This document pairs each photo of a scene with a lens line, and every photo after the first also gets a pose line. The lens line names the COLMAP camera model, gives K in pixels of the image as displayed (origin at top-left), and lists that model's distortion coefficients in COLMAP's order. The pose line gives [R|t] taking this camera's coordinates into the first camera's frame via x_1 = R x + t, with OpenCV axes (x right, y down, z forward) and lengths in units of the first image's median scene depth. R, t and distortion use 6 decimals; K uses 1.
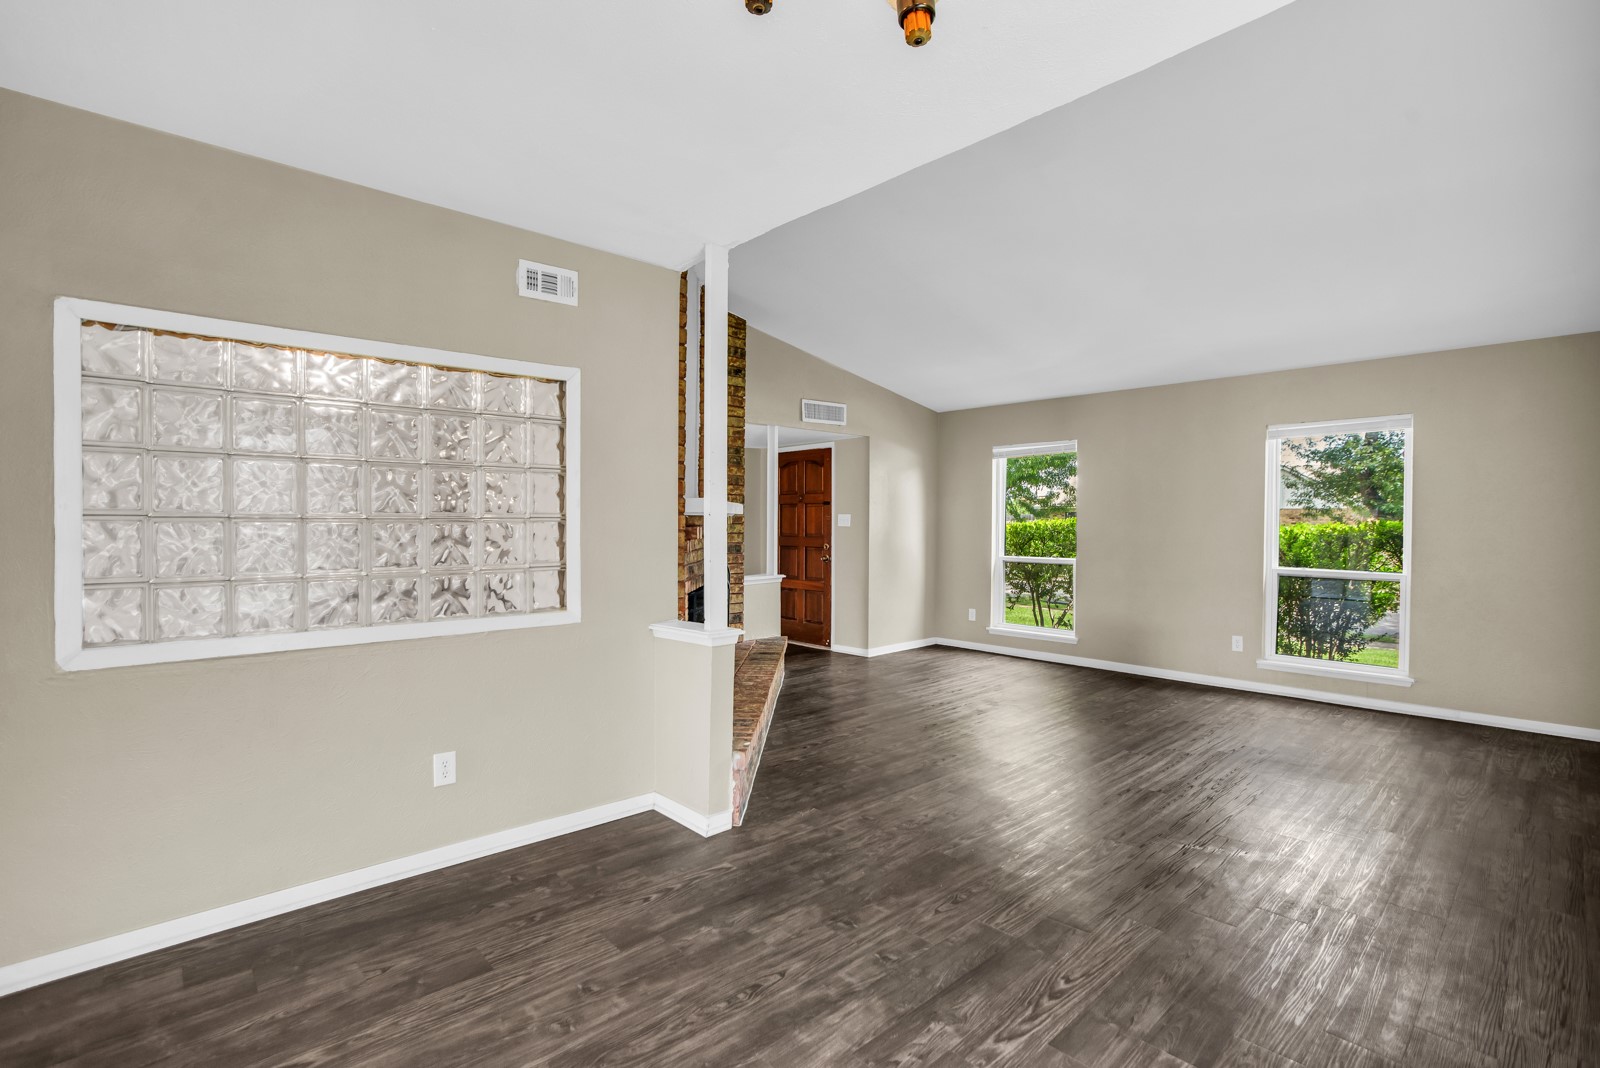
lens RADIAL K [[747.9, 0, 804.4], [0, 747.9, 529.8], [0, 0, 1]] dist [-0.064806, 0.026229]
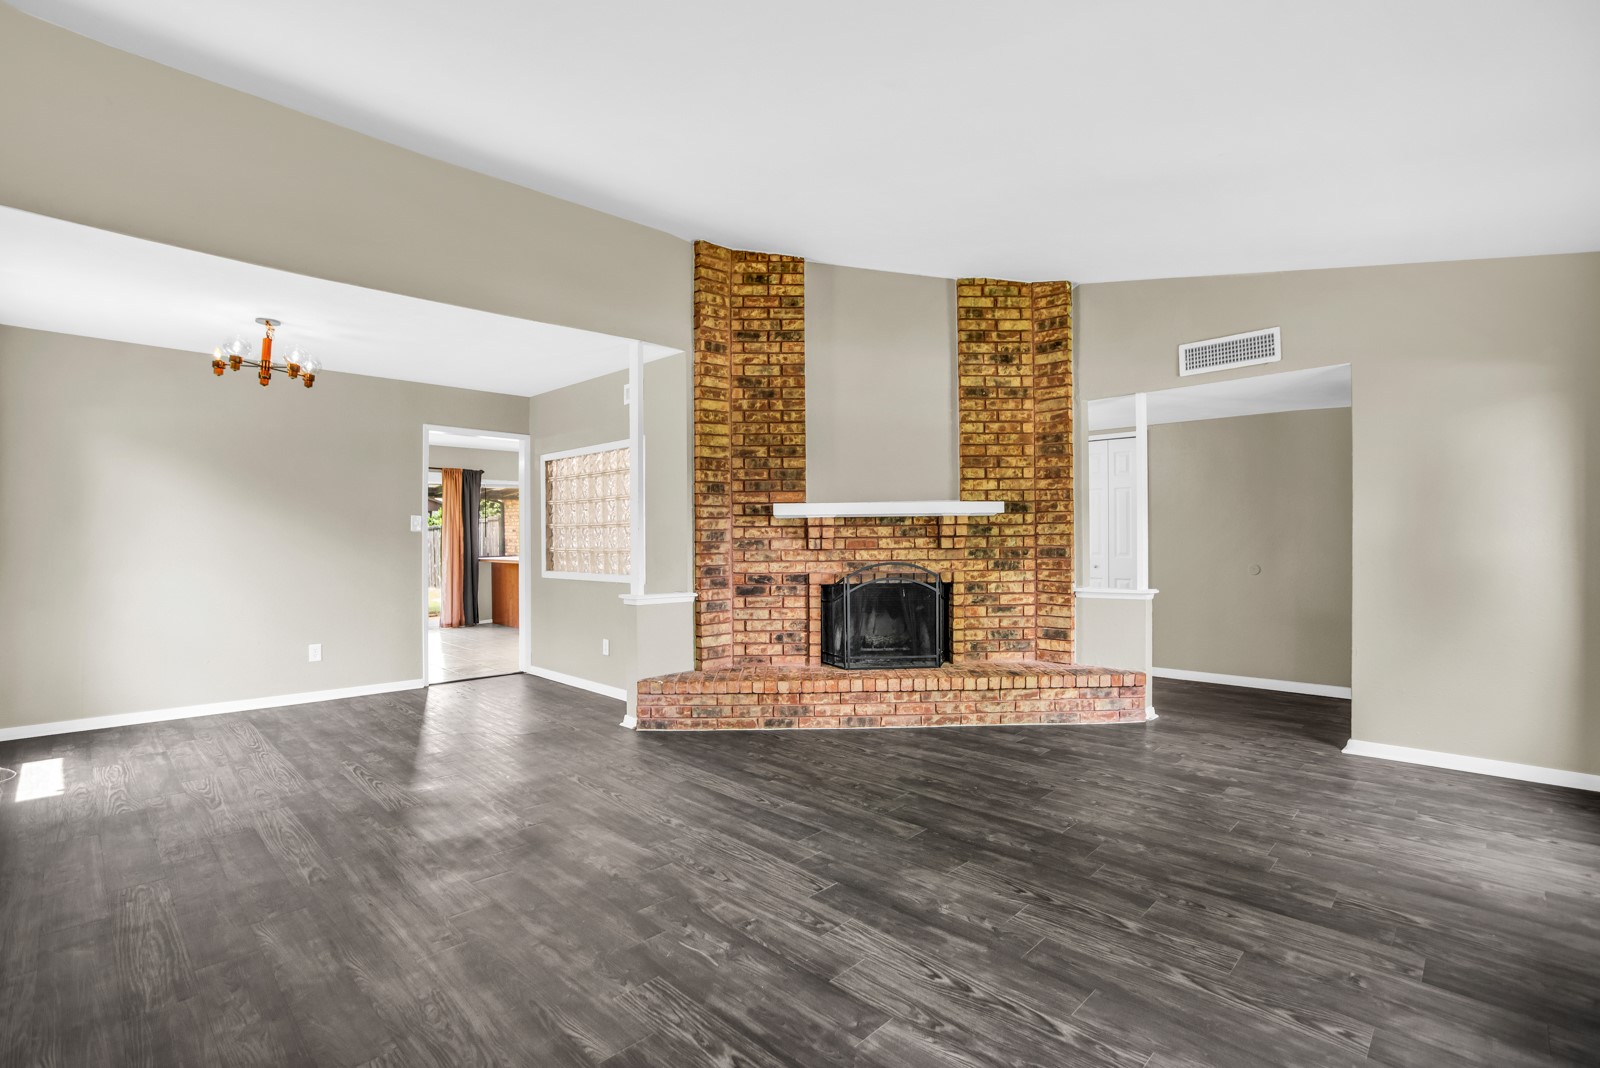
lens RADIAL K [[747.9, 0, 804.4], [0, 747.9, 529.8], [0, 0, 1]] dist [-0.064806, 0.026229]
pose [[0.047169, -0.009547, -0.998841, 1.103279], [-0.000034, 0.999954, -0.009559, 0.011500], [0.998887, 0.000485, 0.047167, 0.993064]]
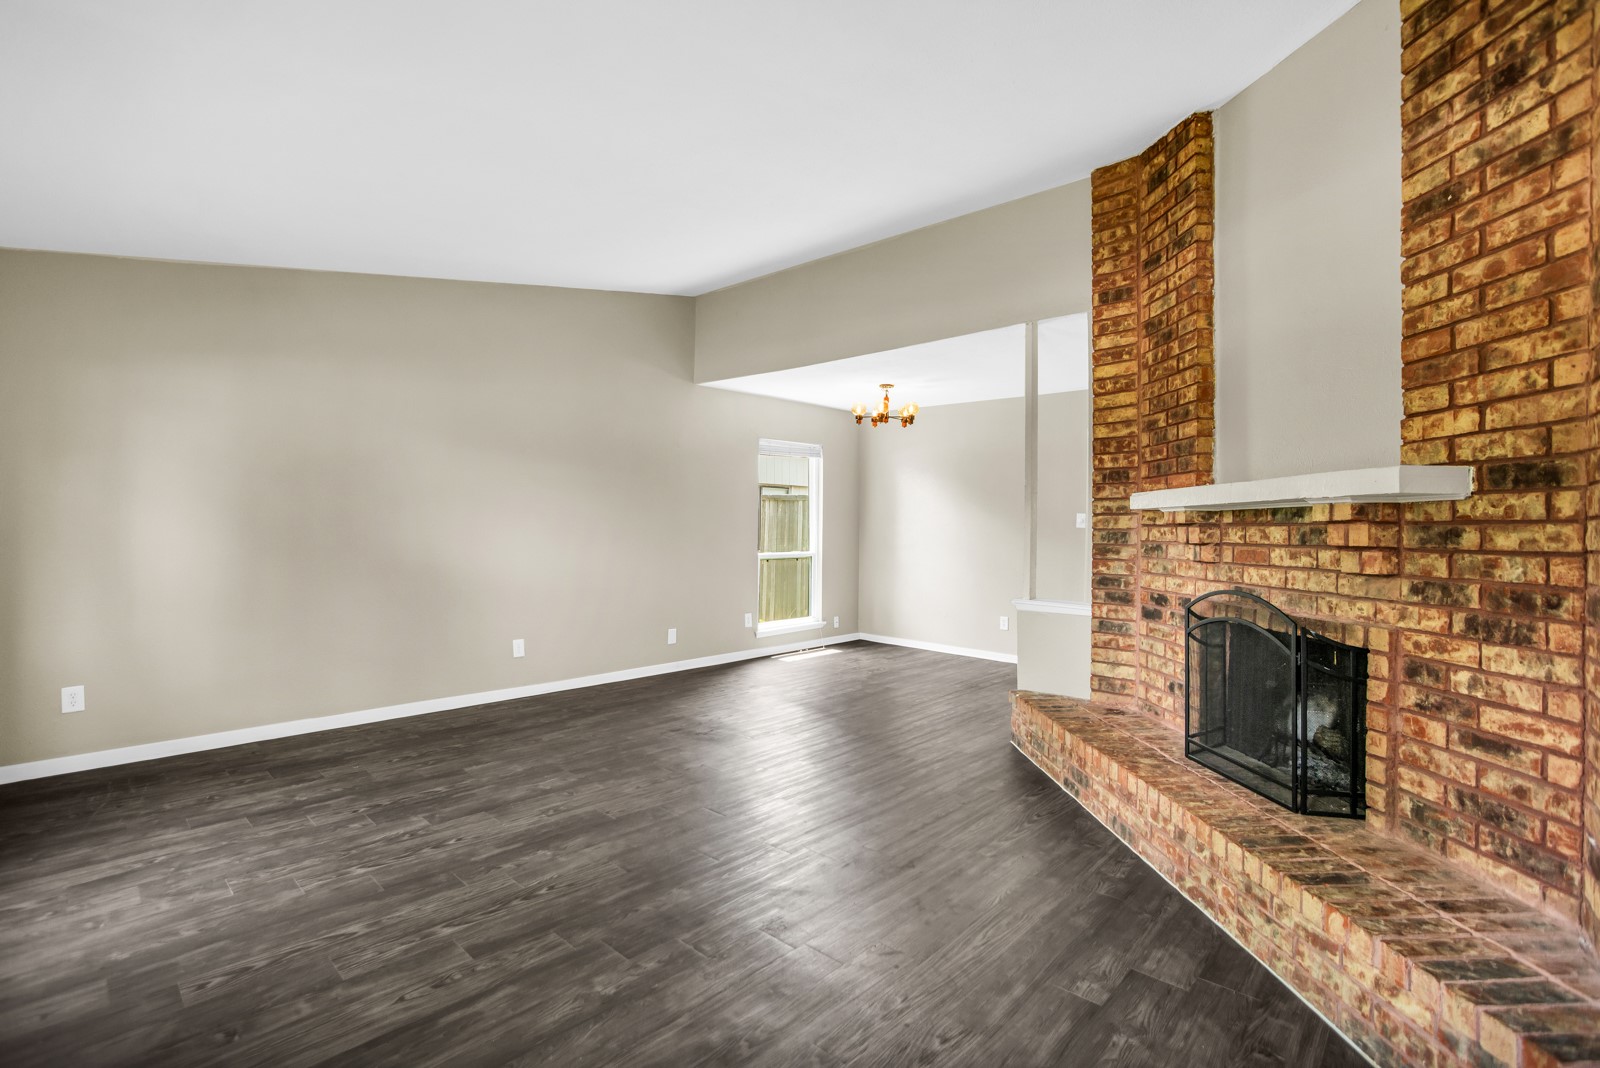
lens RADIAL K [[747.9, 0, 804.4], [0, 747.9, 529.8], [0, 0, 1]] dist [-0.064806, 0.026229]
pose [[-0.998118, -0.010725, -0.060380, 0.300453], [-0.011319, 0.999891, 0.009505, -0.004503], [0.060271, 0.010170, -0.998130, 1.855536]]
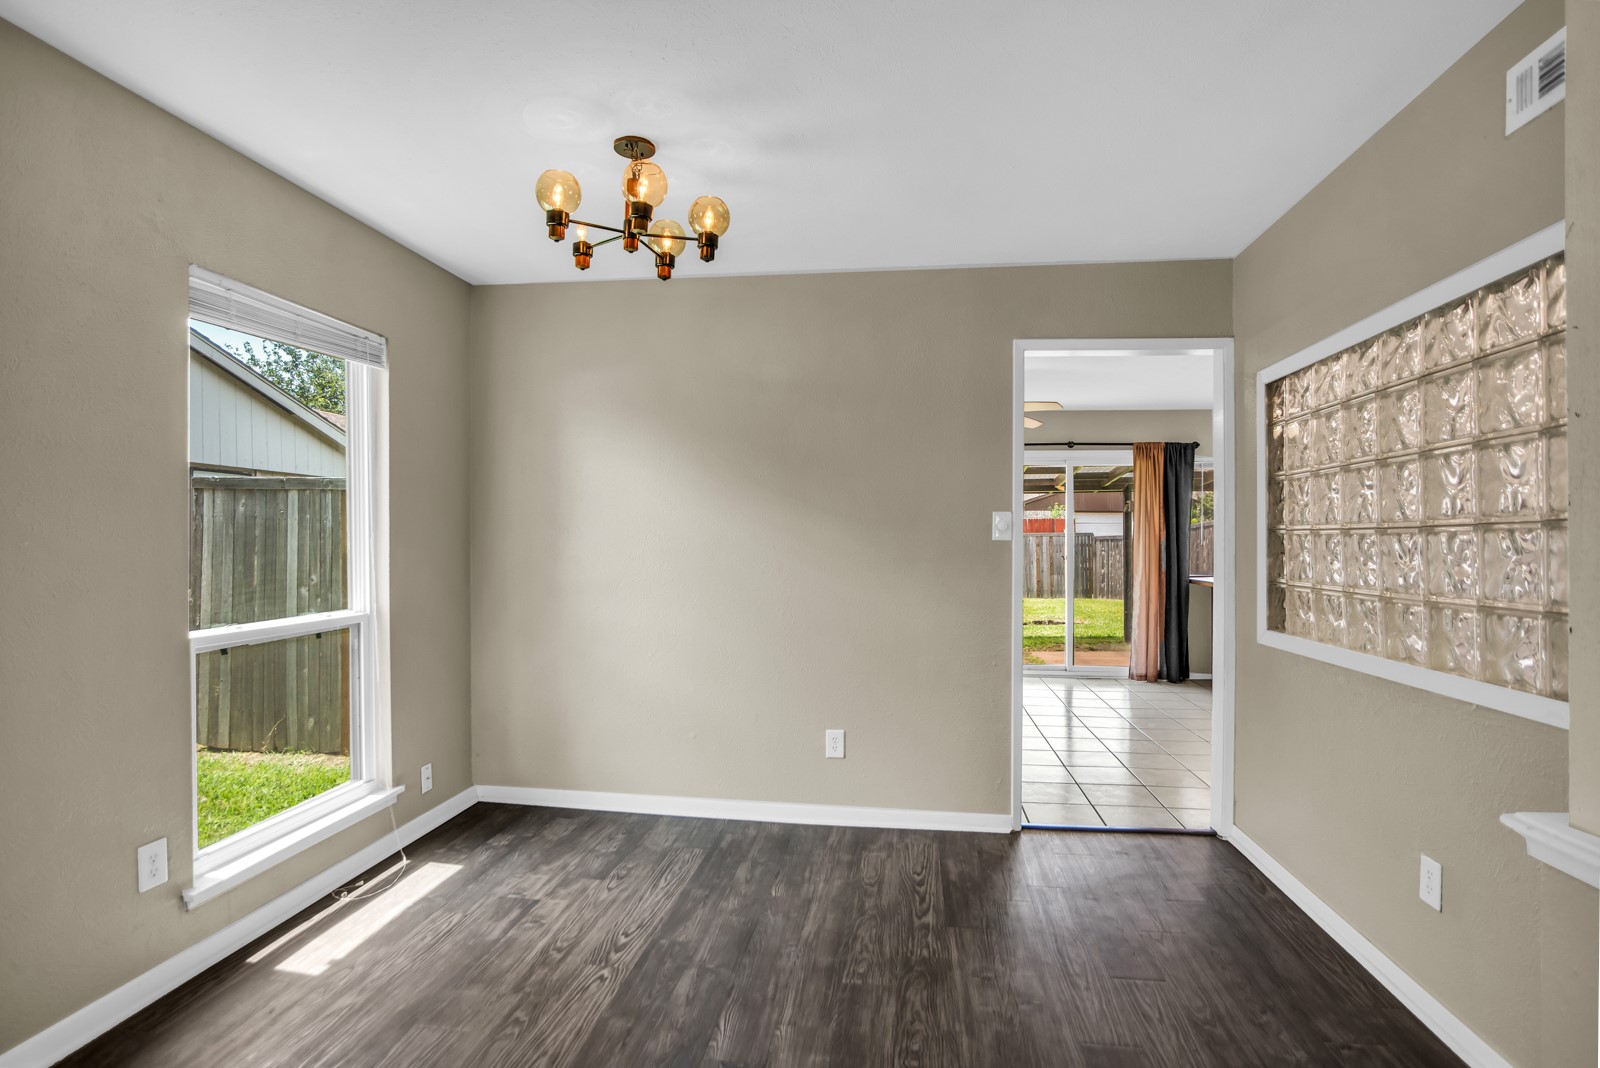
lens RADIAL K [[791.8, 0, 793.4], [0, 791.8, 540.6], [0, 0, 1]] dist [-0.071091, 0.032145]
pose [[-0.784014, 0.000537, -0.620742, 0.303311], [-0.002472, 0.999989, 0.003986, -0.002563], [0.620738, 0.004660, -0.784004, 0.812771]]
